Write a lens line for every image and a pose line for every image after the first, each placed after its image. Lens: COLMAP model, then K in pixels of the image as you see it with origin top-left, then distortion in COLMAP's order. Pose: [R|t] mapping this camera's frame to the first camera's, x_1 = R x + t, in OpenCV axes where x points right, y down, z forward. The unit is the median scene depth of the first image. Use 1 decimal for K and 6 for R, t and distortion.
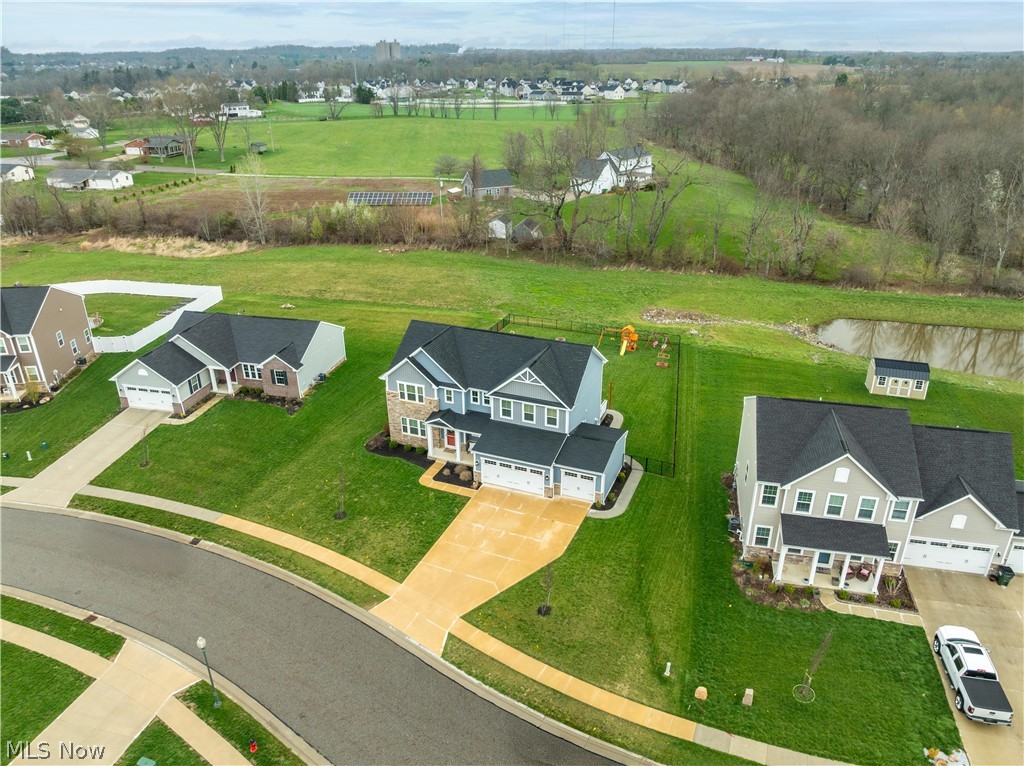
lens RADIAL K [[720.3, 0, 518.1], [0, 720.3, 379.7], [0, 0, 1]] dist [-0.040536, 0.003660]
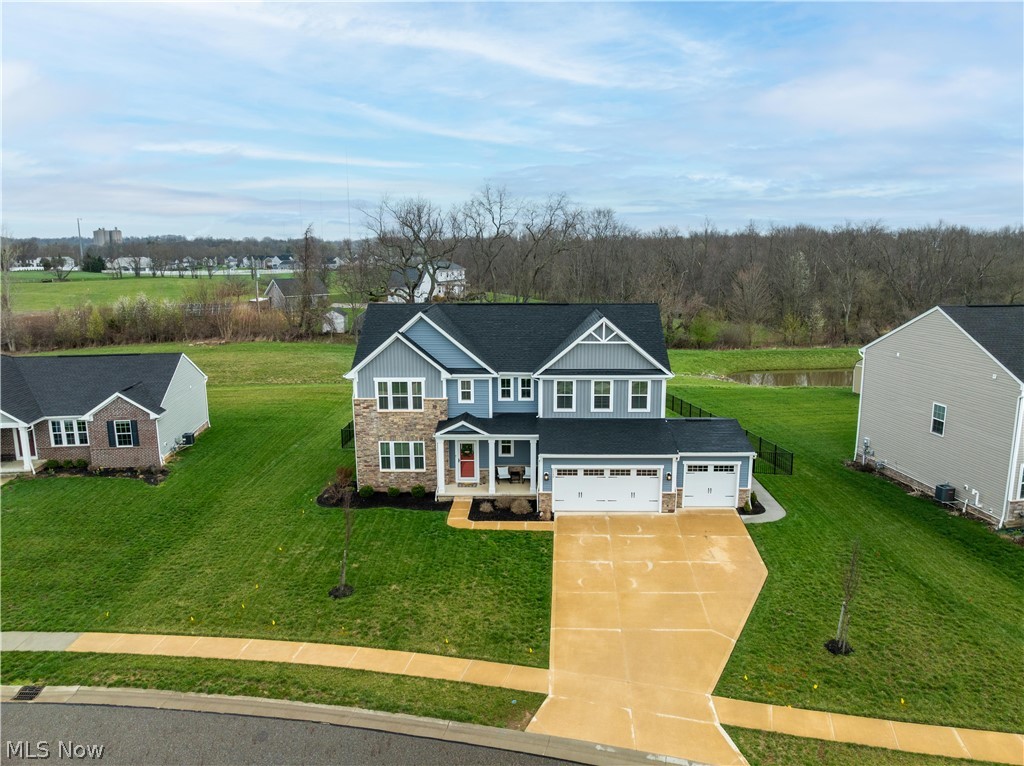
lens RADIAL K [[720.3, 0, 518.1], [0, 720.3, 379.7], [0, 0, 1]] dist [-0.040536, 0.003660]
pose [[0.936084, -0.064819, 0.345752, -0.265125], [0.147543, 0.964591, -0.218622, 0.154613], [-0.319339, 0.255662, 0.912502, 0.398239]]
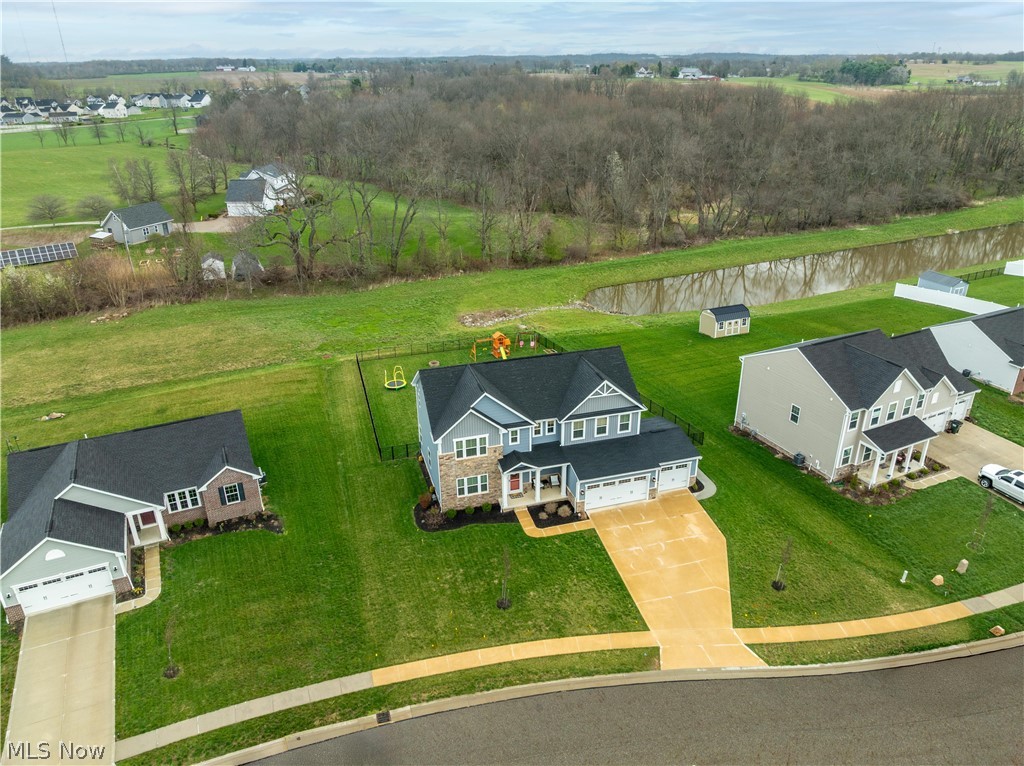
lens RADIAL K [[720.3, 0, 518.1], [0, 720.3, 379.7], [0, 0, 1]] dist [-0.040536, 0.003660]
pose [[0.780027, -0.257897, 0.570129, -0.579236], [0.263722, 0.961738, 0.074227, -0.110539], [-0.567458, 0.092456, 0.818195, 0.241867]]
